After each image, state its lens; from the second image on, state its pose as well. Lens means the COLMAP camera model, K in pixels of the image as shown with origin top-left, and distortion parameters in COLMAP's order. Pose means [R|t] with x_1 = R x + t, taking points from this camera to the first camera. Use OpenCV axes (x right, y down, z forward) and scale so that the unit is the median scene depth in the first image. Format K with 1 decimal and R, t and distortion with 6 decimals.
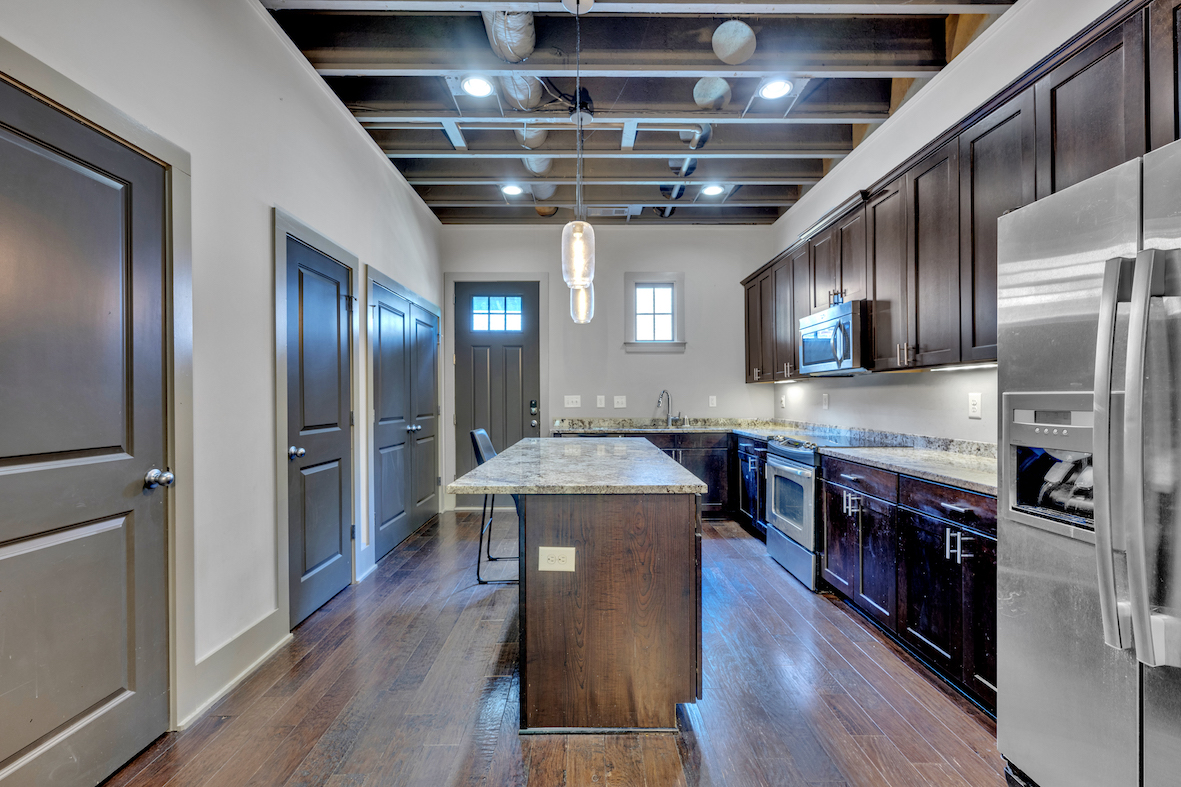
lens RADIAL K [[463.4, 0, 609.6], [0, 463.4, 396.1], [0, 0, 1]] dist [-0.002058, 0.000430]
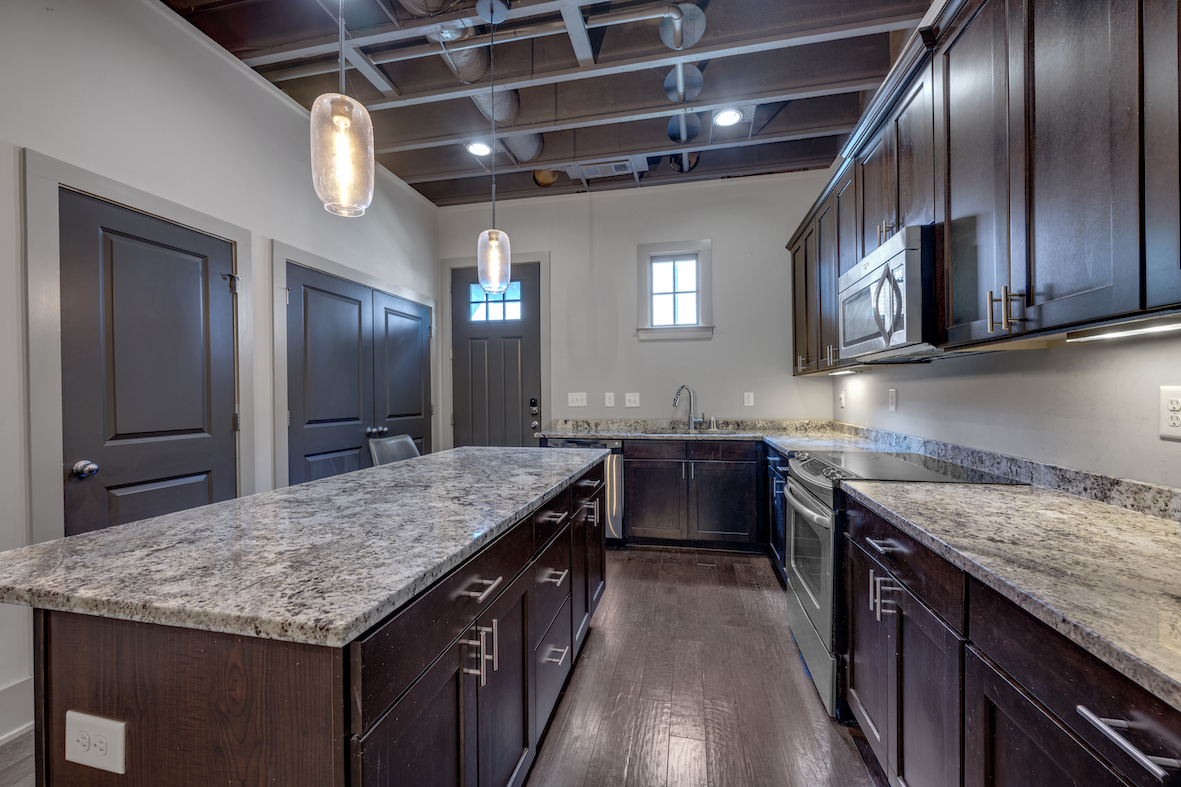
lens RADIAL K [[463.4, 0, 586.0], [0, 463.4, 397.1], [0, 0, 1]] dist [-0.002058, 0.000430]
pose [[0.976478, -0.002098, -0.215608, 0.143548], [0.004171, 0.999949, 0.009163, -0.001050], [0.215578, -0.009847, 0.976437, 0.193977]]
